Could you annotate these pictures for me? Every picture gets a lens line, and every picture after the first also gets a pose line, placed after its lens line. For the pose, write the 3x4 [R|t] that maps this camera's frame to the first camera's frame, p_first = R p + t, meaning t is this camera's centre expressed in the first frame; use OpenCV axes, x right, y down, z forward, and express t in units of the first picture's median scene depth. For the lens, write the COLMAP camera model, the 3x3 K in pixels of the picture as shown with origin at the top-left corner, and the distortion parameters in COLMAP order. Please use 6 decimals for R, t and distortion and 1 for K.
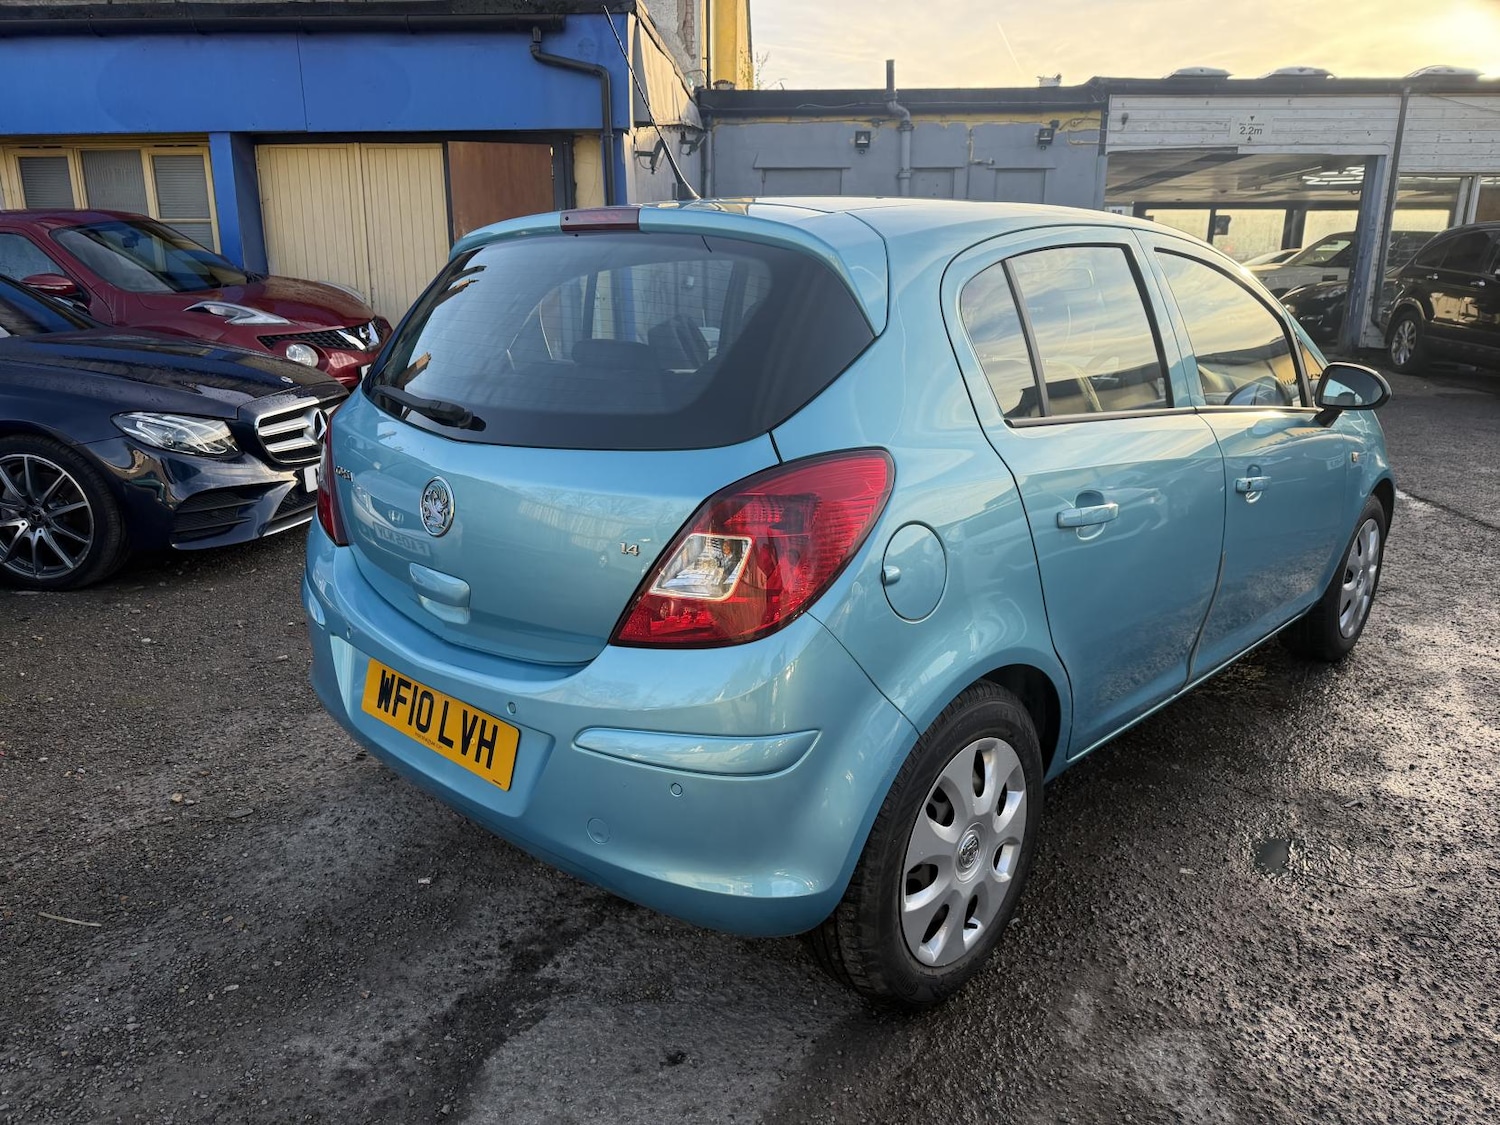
lens RADIAL K [[1062.8, 0, 738.9], [0, 1062.8, 543.7], [0, 0, 1]] dist [-0.001489, -0.017923]
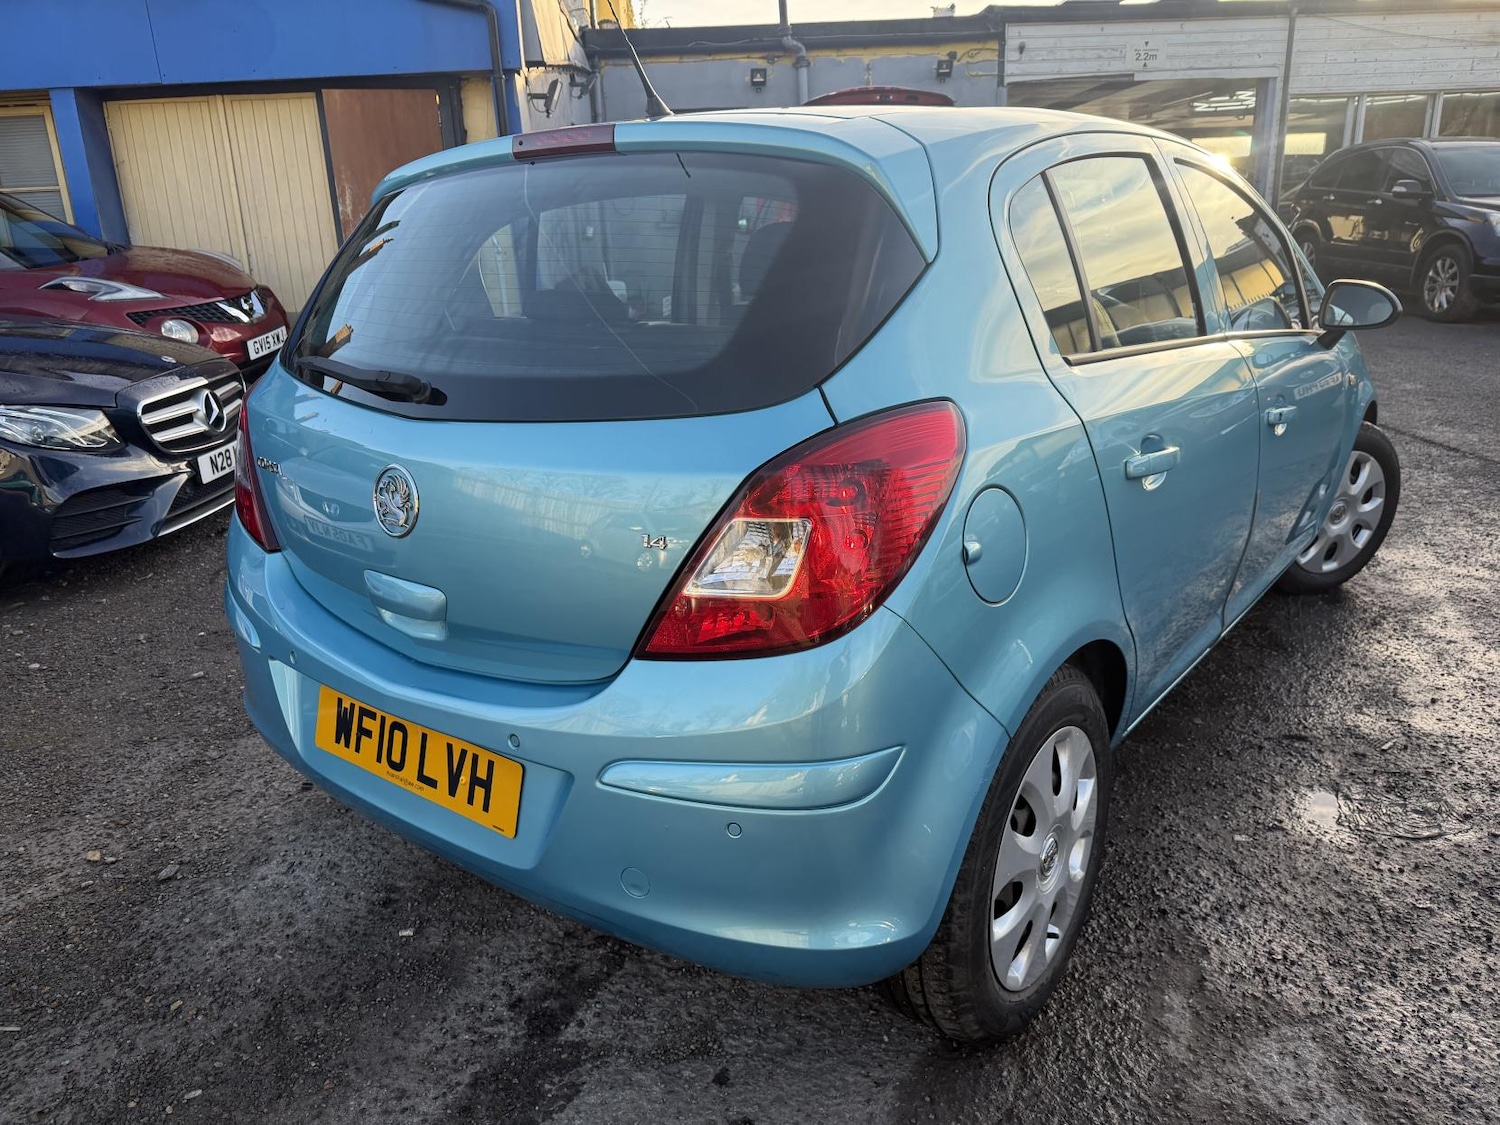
lens RADIAL K [[1062.8, 0, 745.2], [0, 1062.8, 559.3], [0, 0, 1]] dist [-0.001489, -0.017923]
pose [[0.993551, -0.070159, 0.089069, -0.075508], [0.065050, 0.996135, 0.059023, -0.017791], [-0.092866, -0.052848, 0.994275, 0.128193]]
